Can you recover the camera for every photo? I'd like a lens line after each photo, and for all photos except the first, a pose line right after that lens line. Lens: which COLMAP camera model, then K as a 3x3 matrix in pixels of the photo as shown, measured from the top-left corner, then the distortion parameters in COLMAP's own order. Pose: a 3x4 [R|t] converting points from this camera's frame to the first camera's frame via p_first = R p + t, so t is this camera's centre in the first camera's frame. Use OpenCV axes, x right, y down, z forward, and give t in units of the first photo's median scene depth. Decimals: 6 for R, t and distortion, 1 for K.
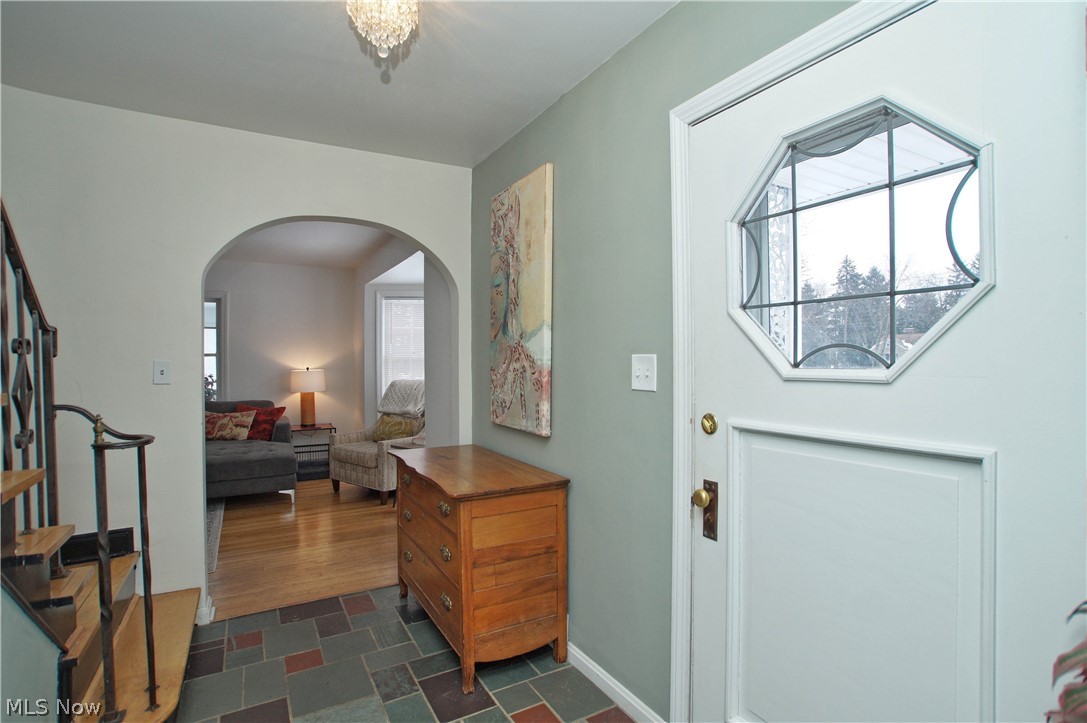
lens RADIAL K [[516.8, 0, 543.5], [0, 516.8, 361.5], [0, 0, 1]] dist [-0.000886, -0.000071]
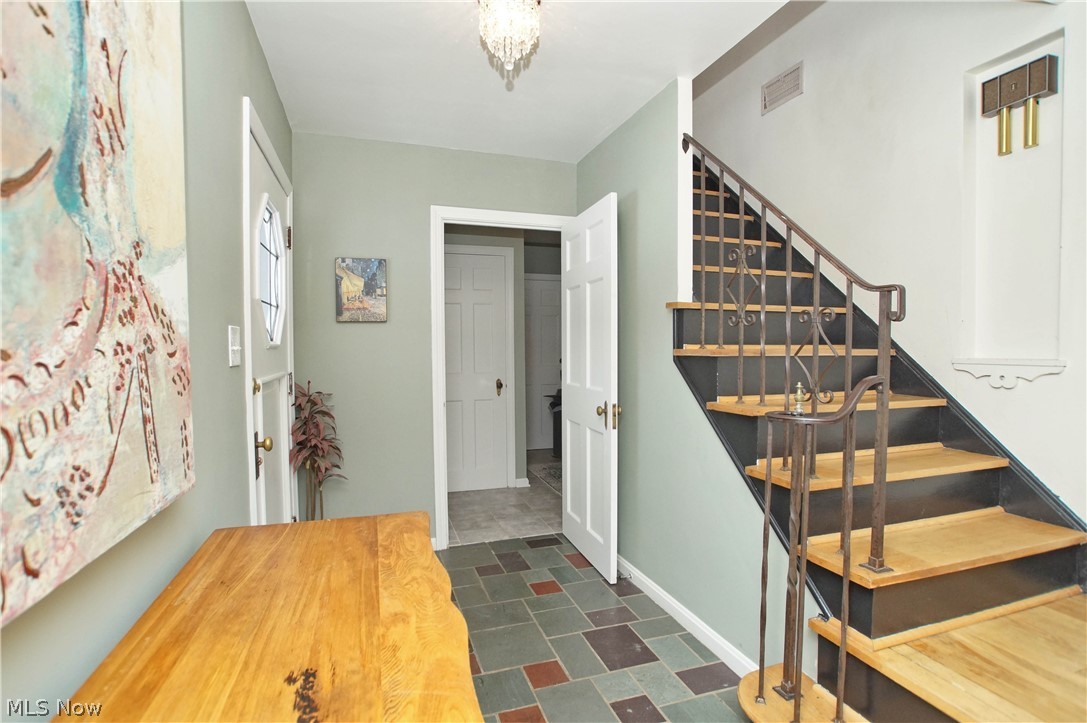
lens RADIAL K [[516.8, 0, 543.5], [0, 516.8, 361.5], [0, 0, 1]] dist [-0.000886, -0.000071]
pose [[-0.978123, -0.003968, 0.207988, -0.373930], [0.002737, 0.999486, 0.031940, 0.015163], [-0.208008, 0.031810, -0.977610, 1.270892]]
